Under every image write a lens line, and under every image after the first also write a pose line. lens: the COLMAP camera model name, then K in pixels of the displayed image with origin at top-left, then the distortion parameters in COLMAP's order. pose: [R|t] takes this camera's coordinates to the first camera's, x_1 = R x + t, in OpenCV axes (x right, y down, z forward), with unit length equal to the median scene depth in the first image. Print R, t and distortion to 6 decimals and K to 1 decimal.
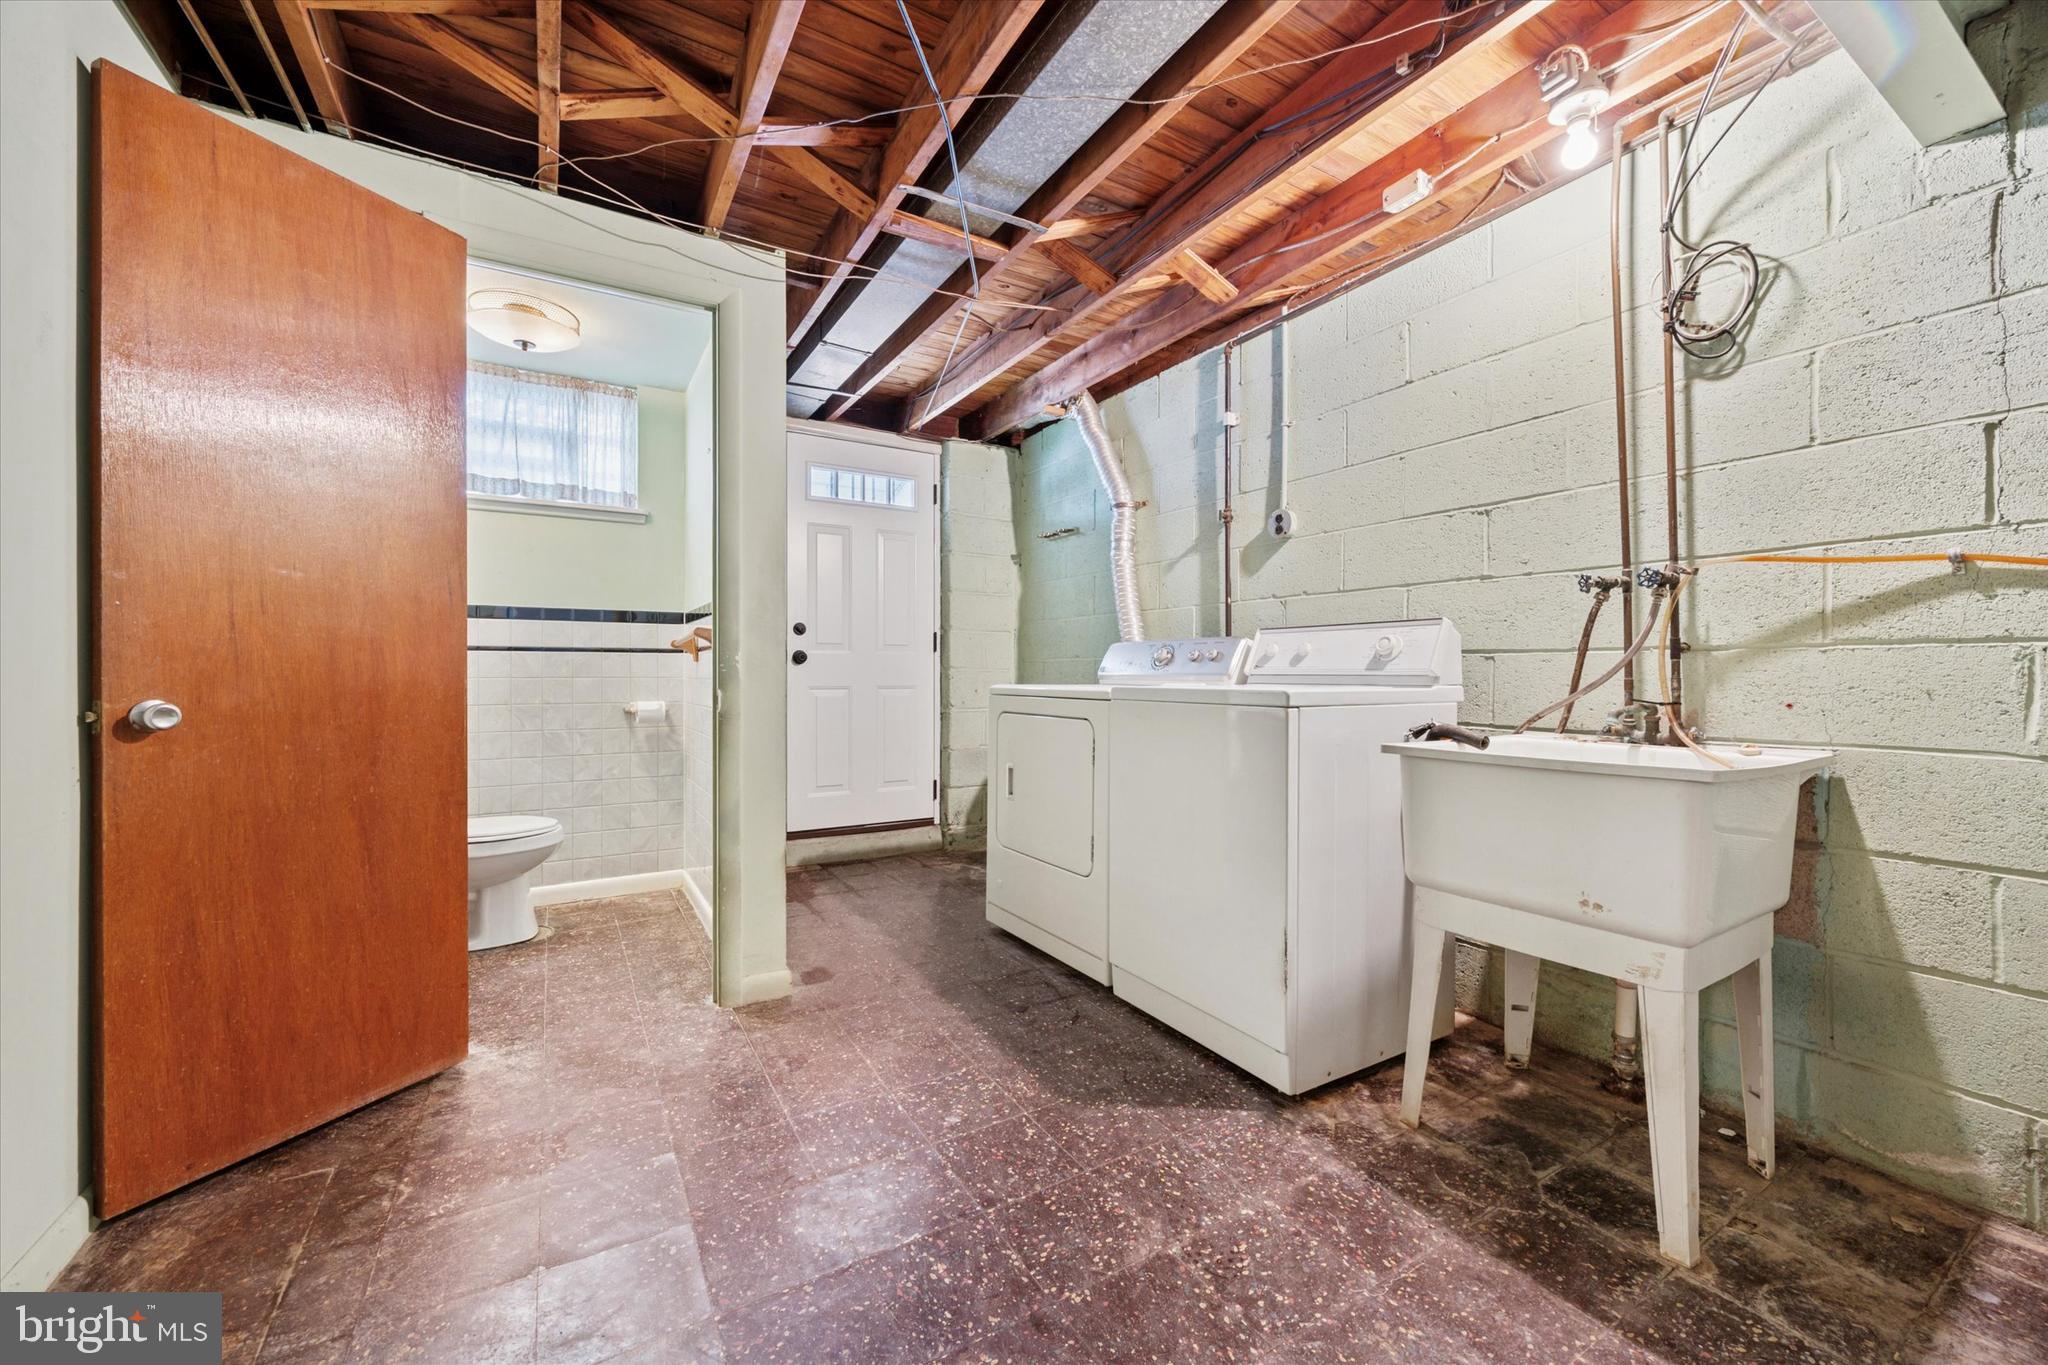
lens RADIAL K [[780.7, 0, 1011.9], [0, 780.7, 673.9], [0, 0, 1]] dist [0.000277, 0.000144]
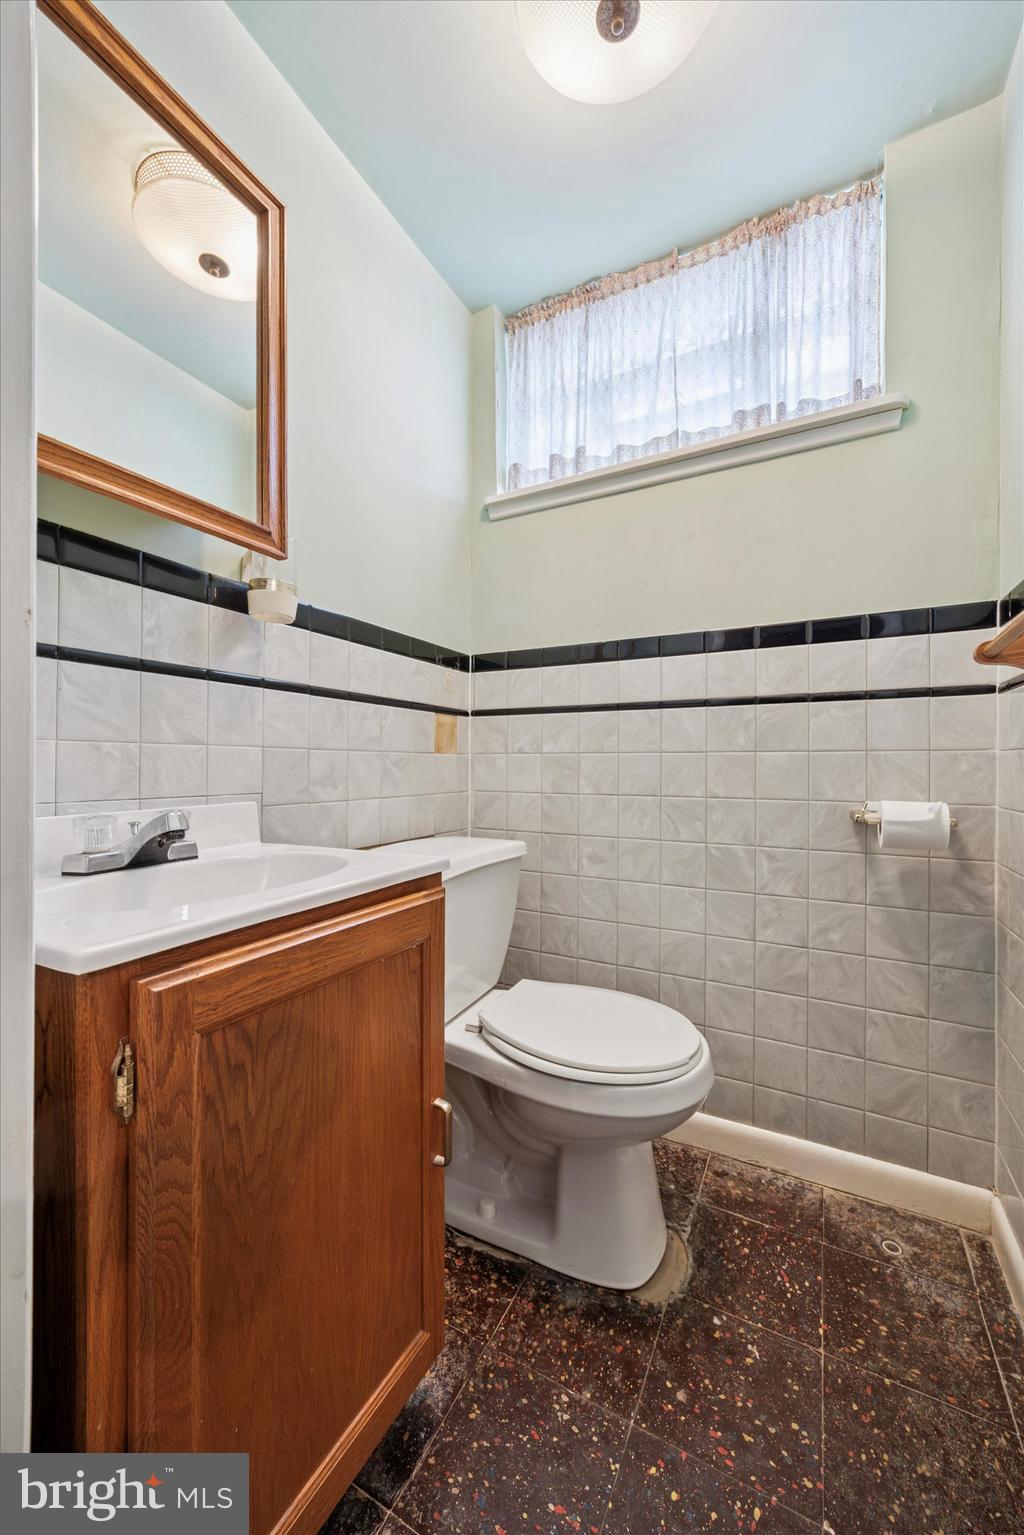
lens RADIAL K [[585.2, 0, 501.8], [0, 585.2, 766.9], [0, 0, 1]] dist [0.000277, 0.000144]
pose [[0.512433, 0.004254, -0.858717, -0.290267], [-0.002487, 0.999991, 0.003470, 0.013820], [0.858724, 0.000358, 0.512439, 0.614947]]
